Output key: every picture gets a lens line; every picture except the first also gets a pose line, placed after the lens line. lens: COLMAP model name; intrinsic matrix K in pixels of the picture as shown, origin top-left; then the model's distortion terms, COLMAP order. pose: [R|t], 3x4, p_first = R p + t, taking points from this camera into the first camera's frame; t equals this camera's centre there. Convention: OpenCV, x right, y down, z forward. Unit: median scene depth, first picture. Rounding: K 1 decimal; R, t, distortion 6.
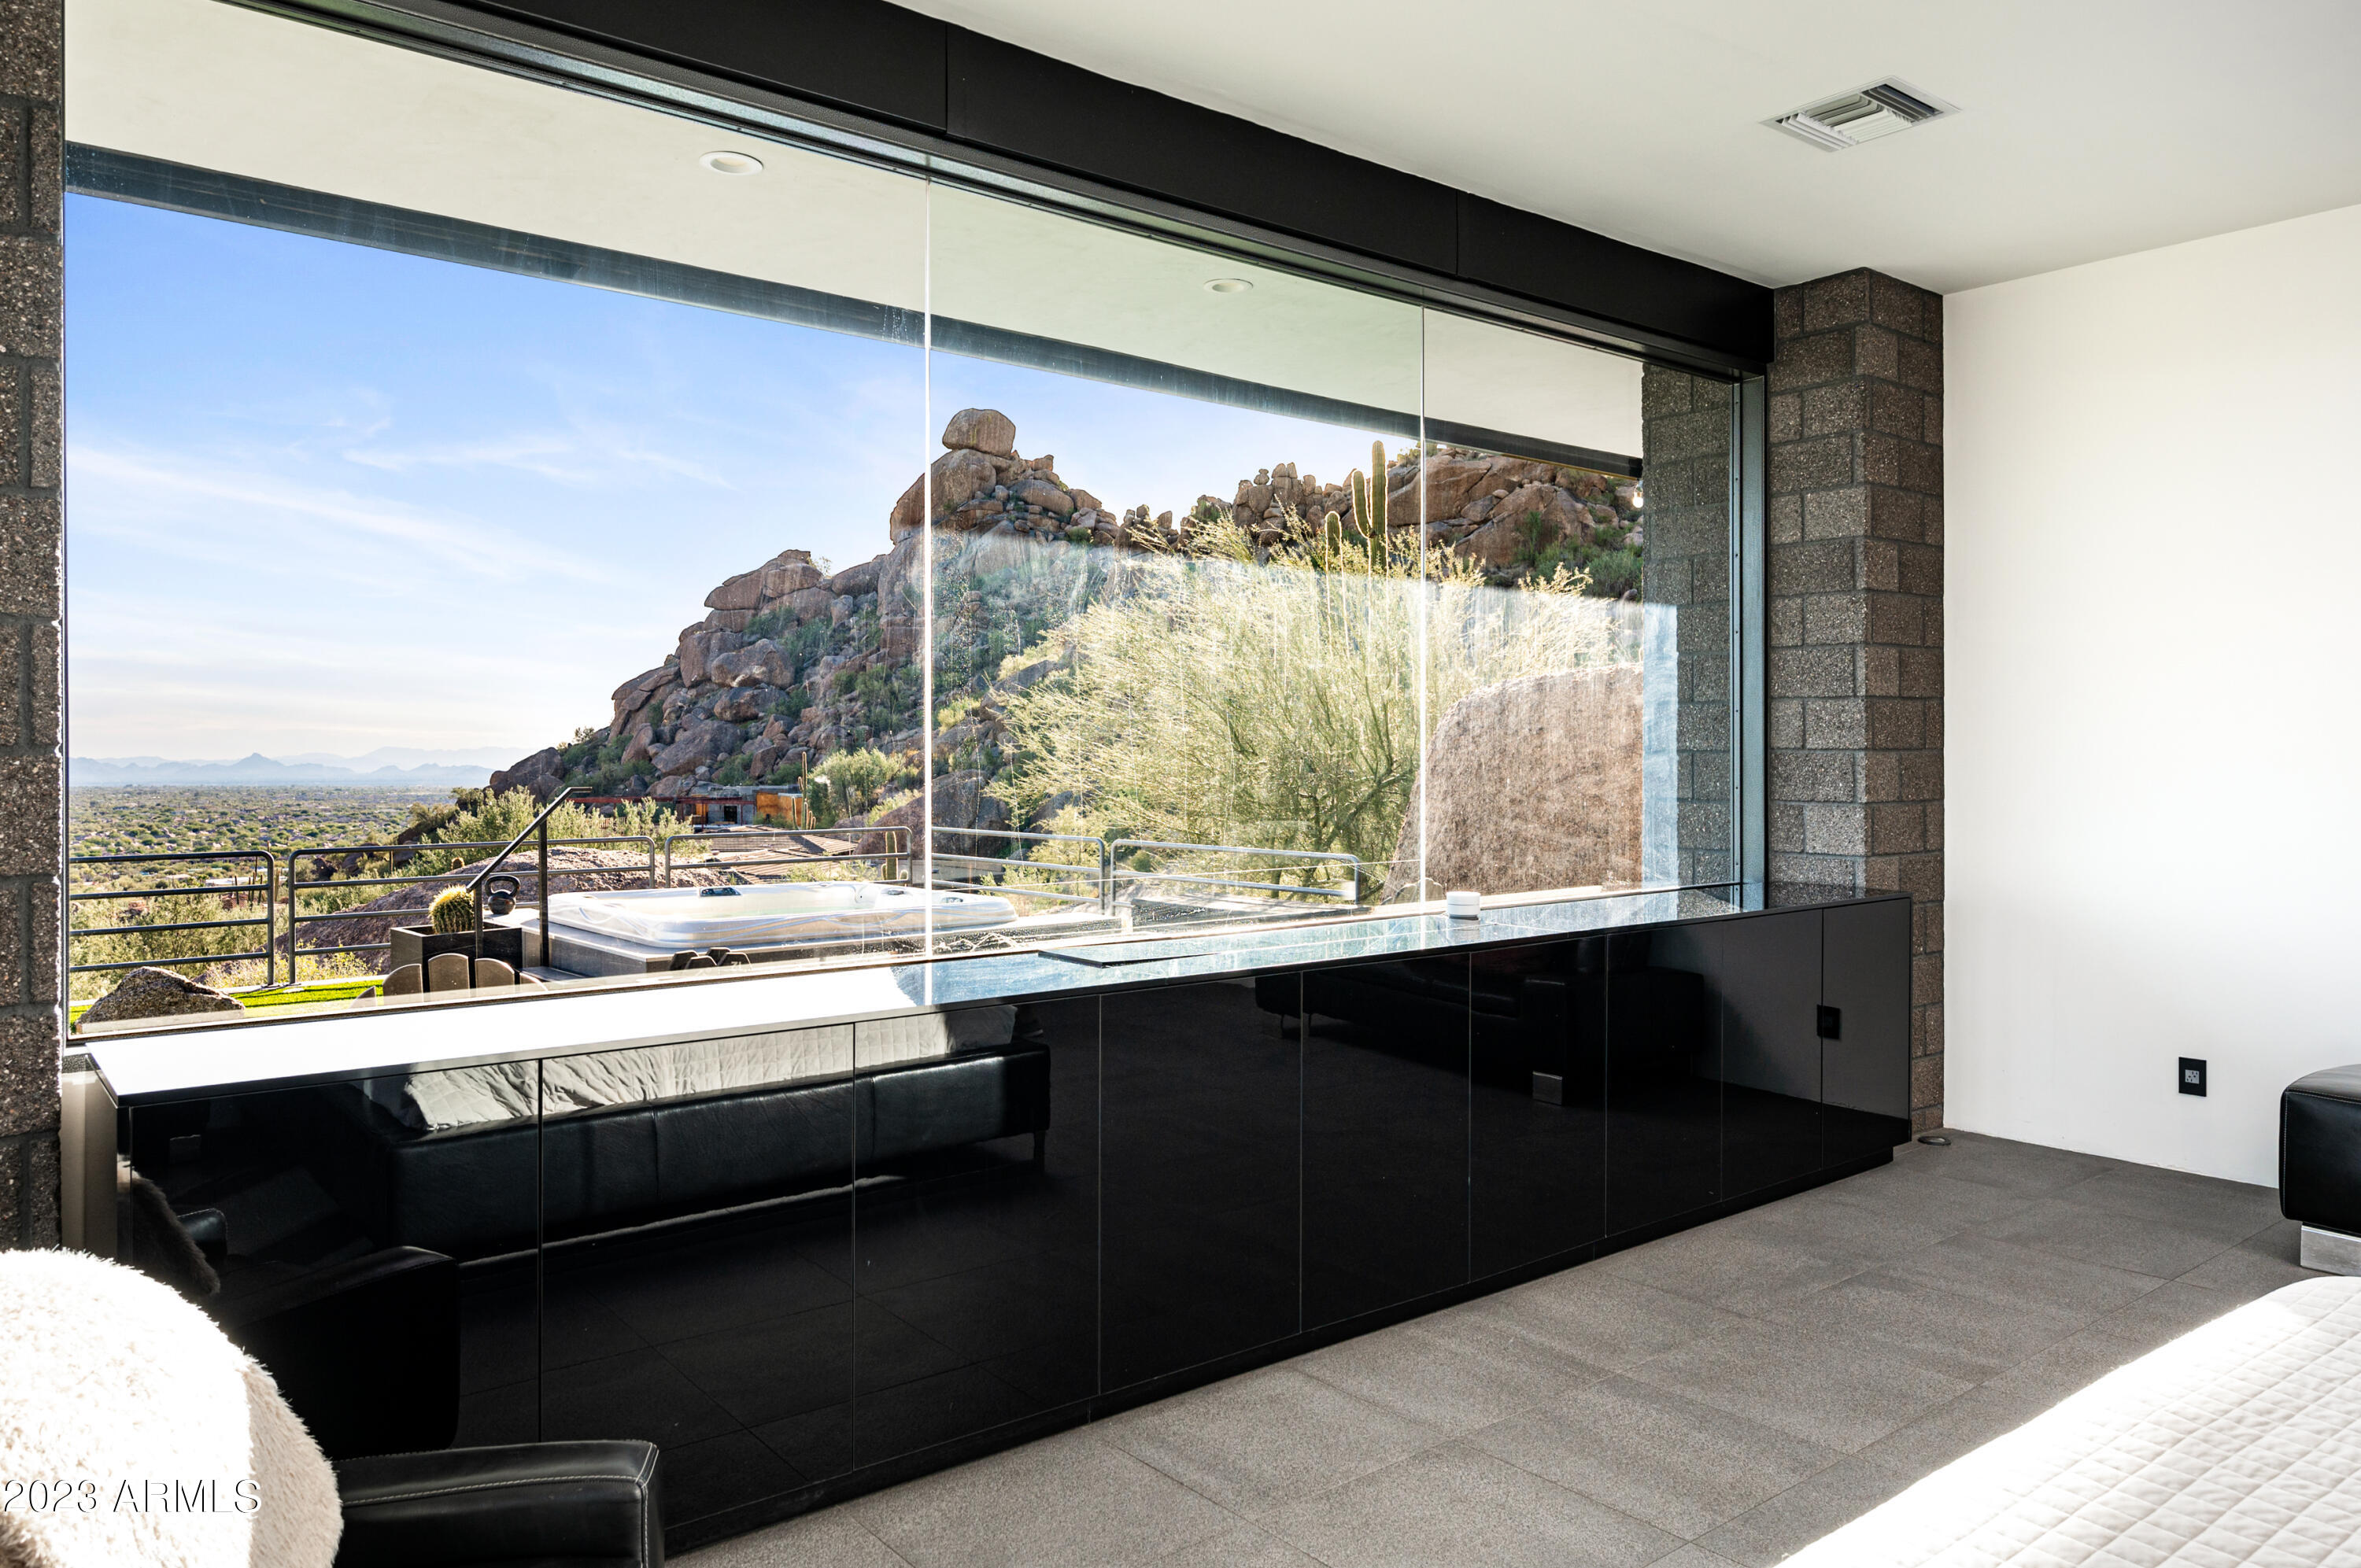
lens RADIAL K [[1612.2, 0, 1187.9], [0, 1612.2, 742.3], [0, 0, 1]] dist [-0.002554, -0.001044]
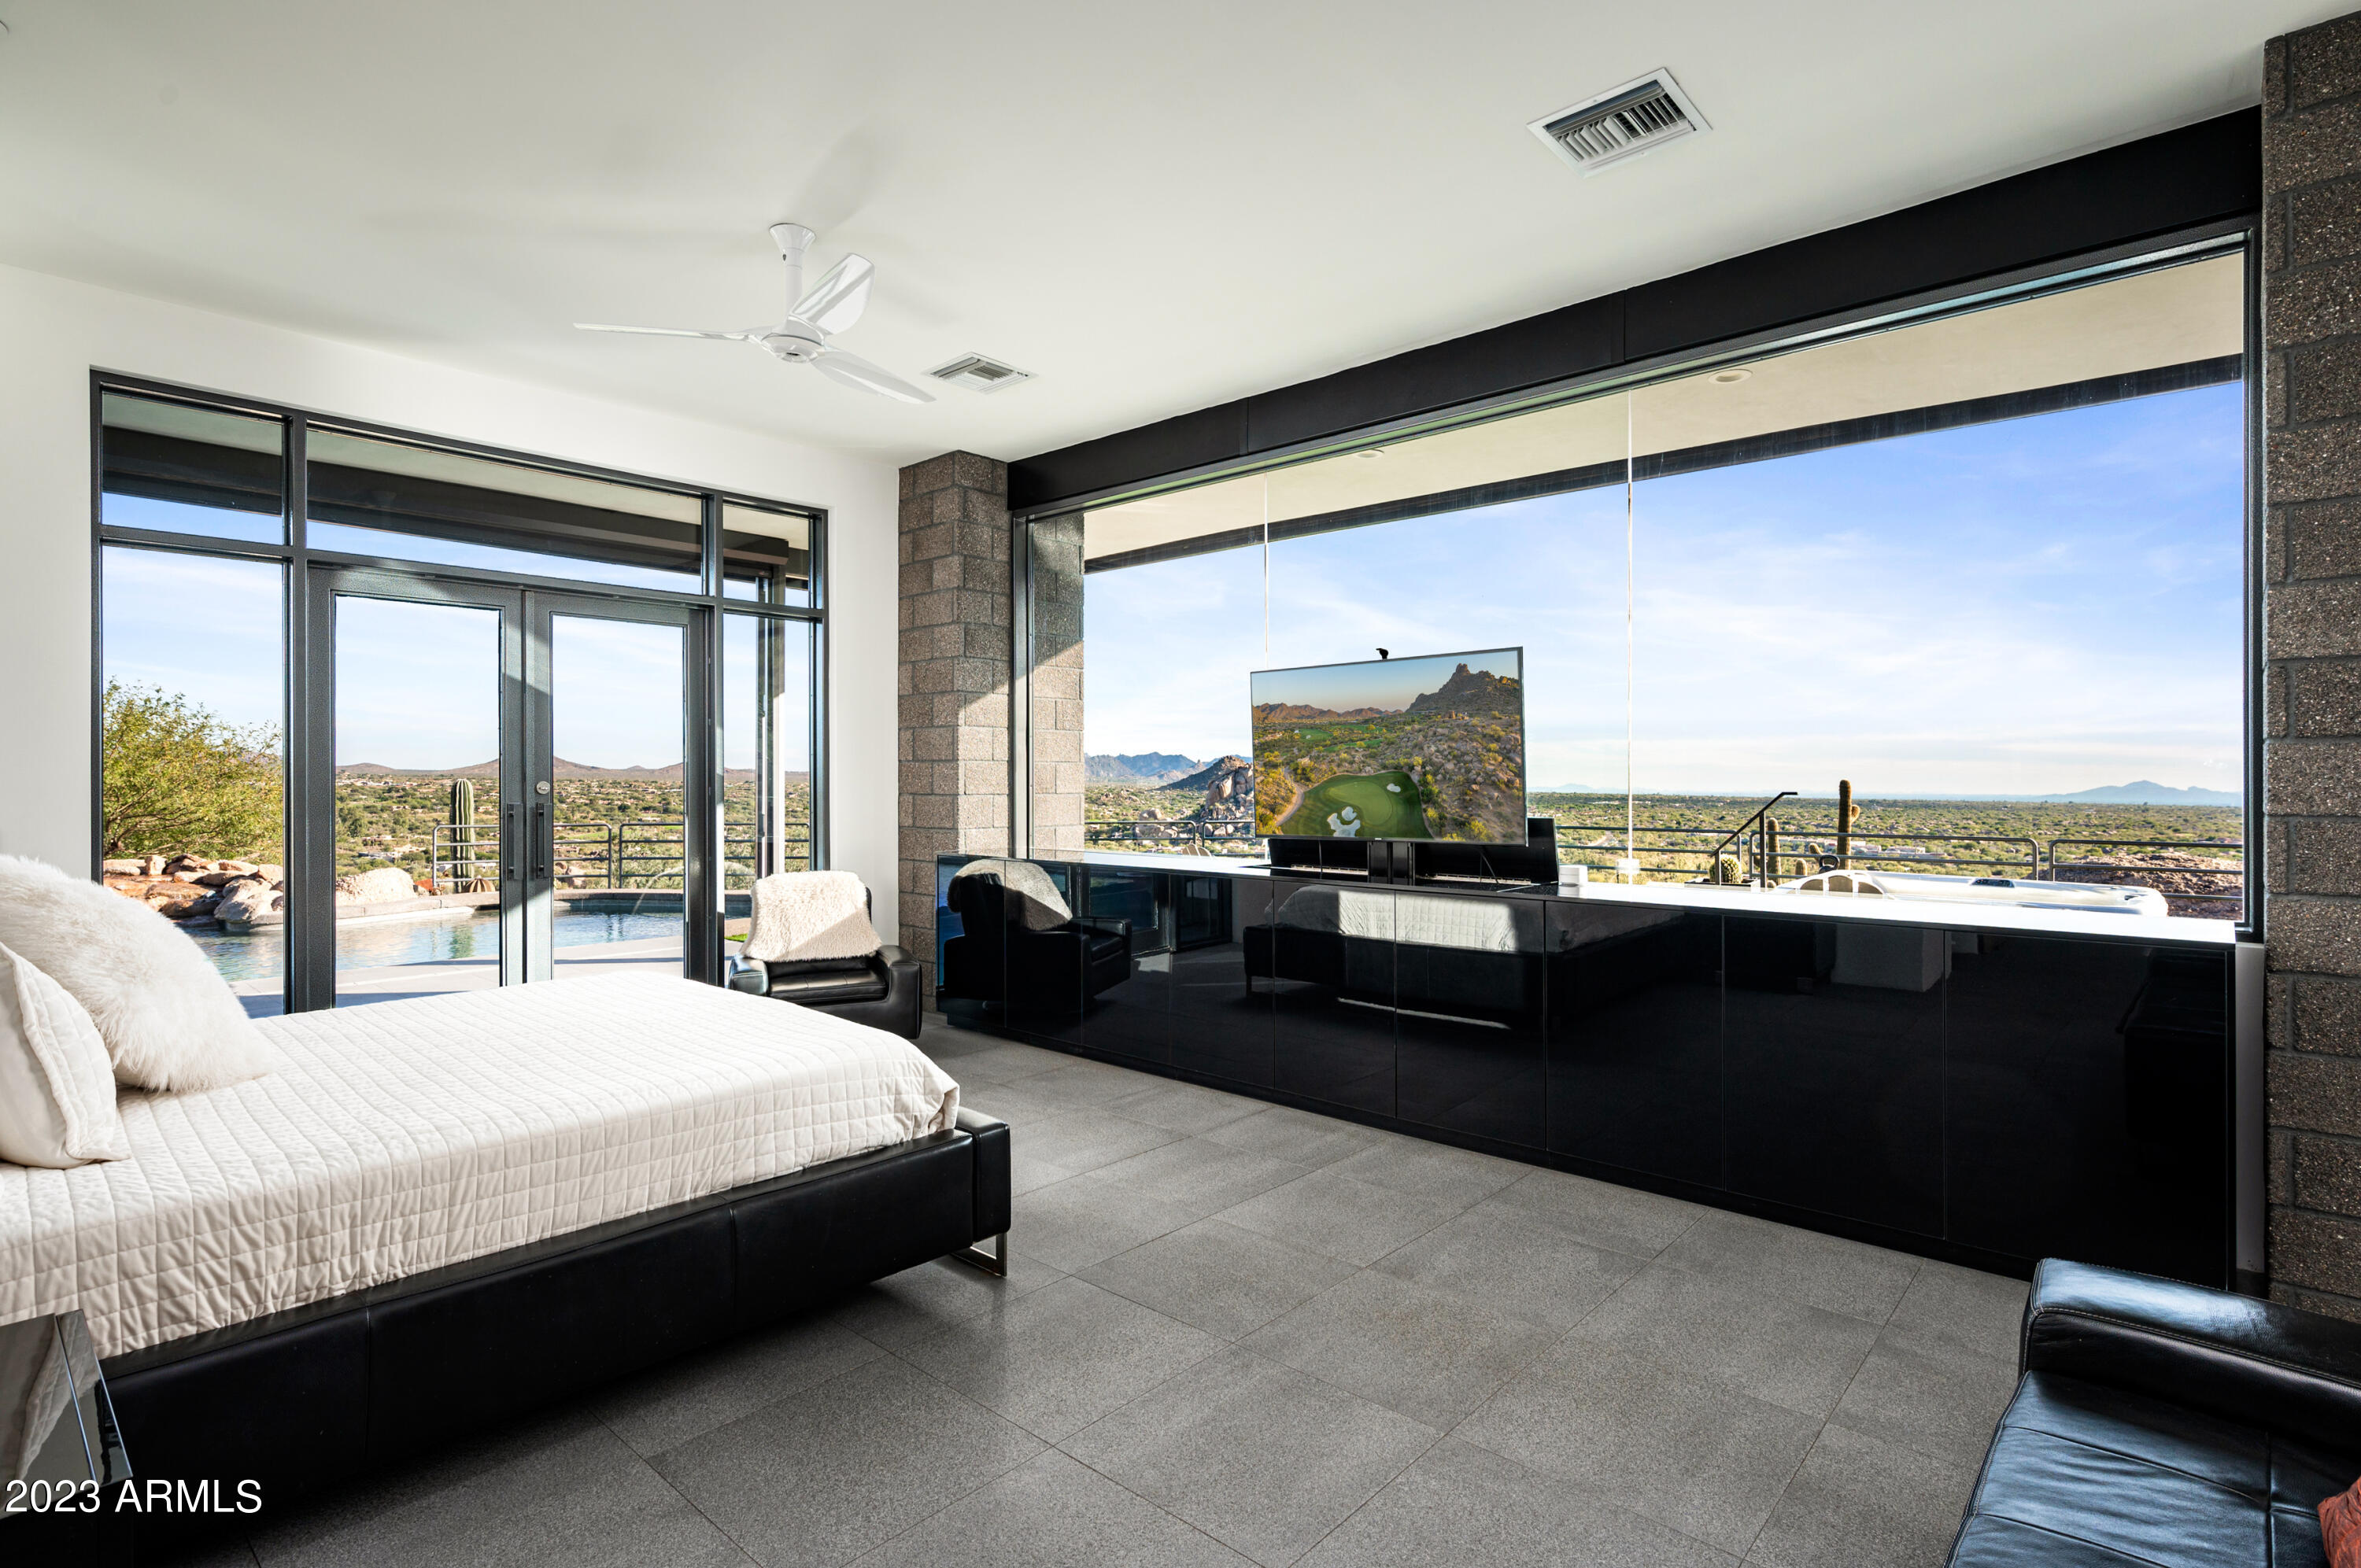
lens RADIAL K [[1148.6, 0, 1185.3], [0, 1148.6, 781.3], [0, 0, 1]] dist [-0.002572, -0.000817]
pose [[0.151964, 0.000914, -0.988386, 0.906799], [0.004553, 0.999988, 0.001625, 0.023228], [0.988376, -0.004747, 0.151958, 0.509371]]
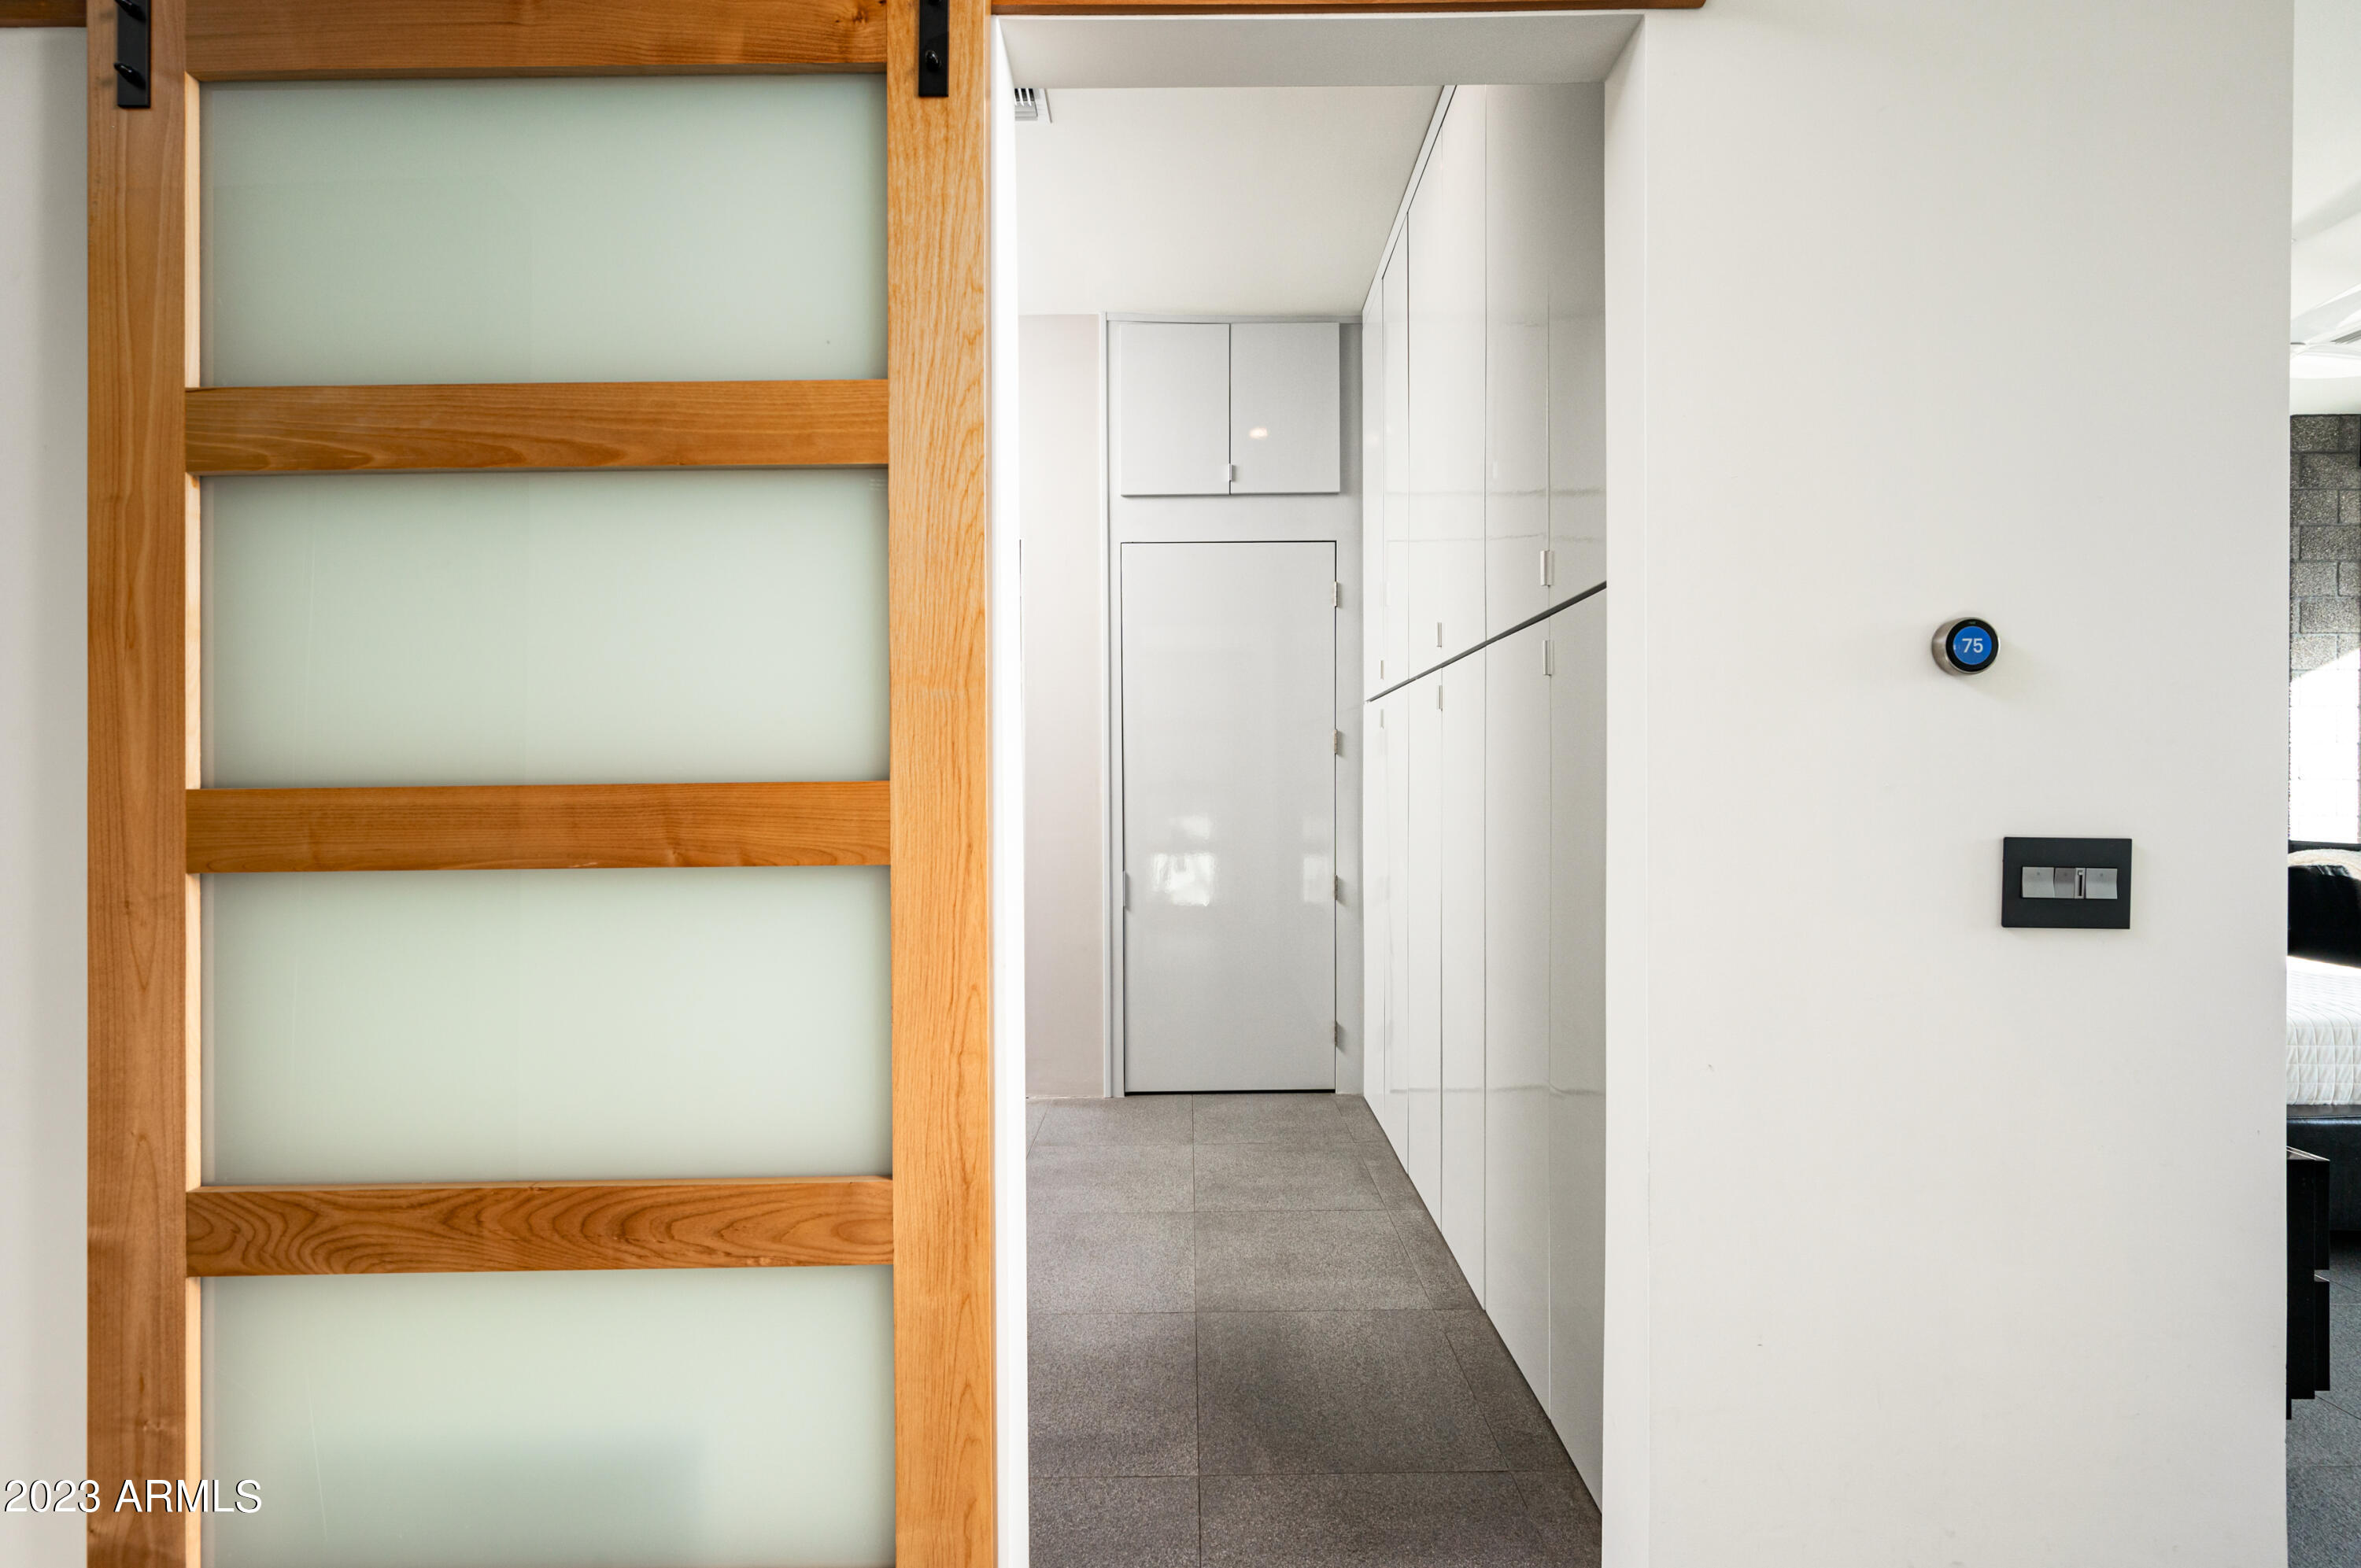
lens RADIAL K [[1001.1, 0, 1184.5], [0, 1001.1, 784.6], [0, 0, 1]] dist [0.001624, 0.000247]
pose [[-0.638069, 0.003274, -0.769972, 1.149216], [0.004144, 0.999991, 0.000818, 0.037752], [0.769968, -0.002669, -0.638077, 0.247216]]
